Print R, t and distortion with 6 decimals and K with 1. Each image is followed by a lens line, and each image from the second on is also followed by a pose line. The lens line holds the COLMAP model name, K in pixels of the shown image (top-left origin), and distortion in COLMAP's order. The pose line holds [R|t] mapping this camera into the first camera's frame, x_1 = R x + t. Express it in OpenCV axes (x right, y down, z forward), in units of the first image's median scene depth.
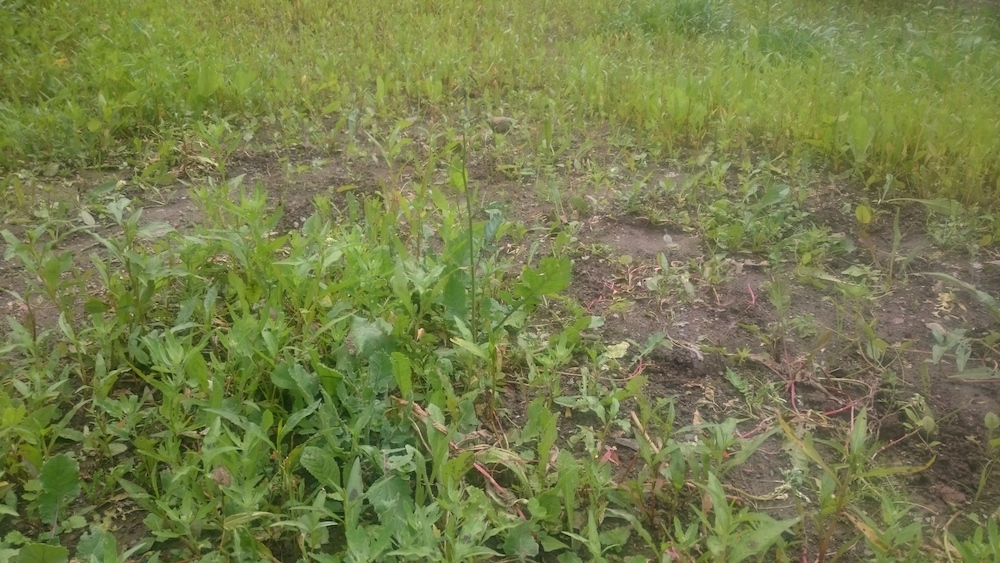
lens RADIAL K [[751.3, 0, 499.6], [0, 751.3, 281.1], [0, 0, 1]] dist [0.002014, -0.001743]
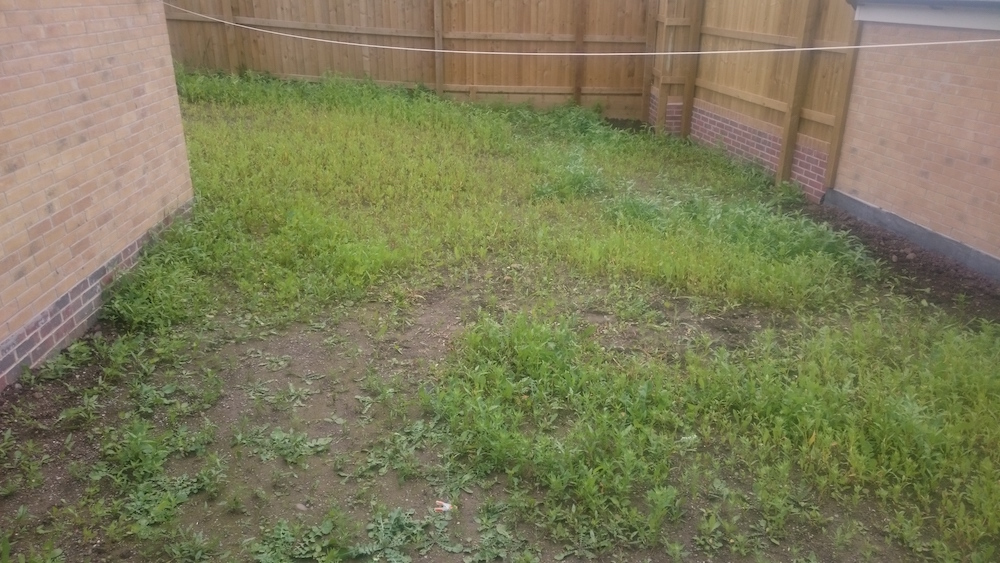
lens RADIAL K [[751.3, 0, 500.3], [0, 751.3, 282.3], [0, 0, 1]] dist [0.002014, -0.001743]
pose [[0.983753, -0.056536, 0.170391, -0.666710], [0.072240, 0.993549, -0.087419, 0.036156], [-0.164350, 0.098308, 0.981491, -1.817187]]
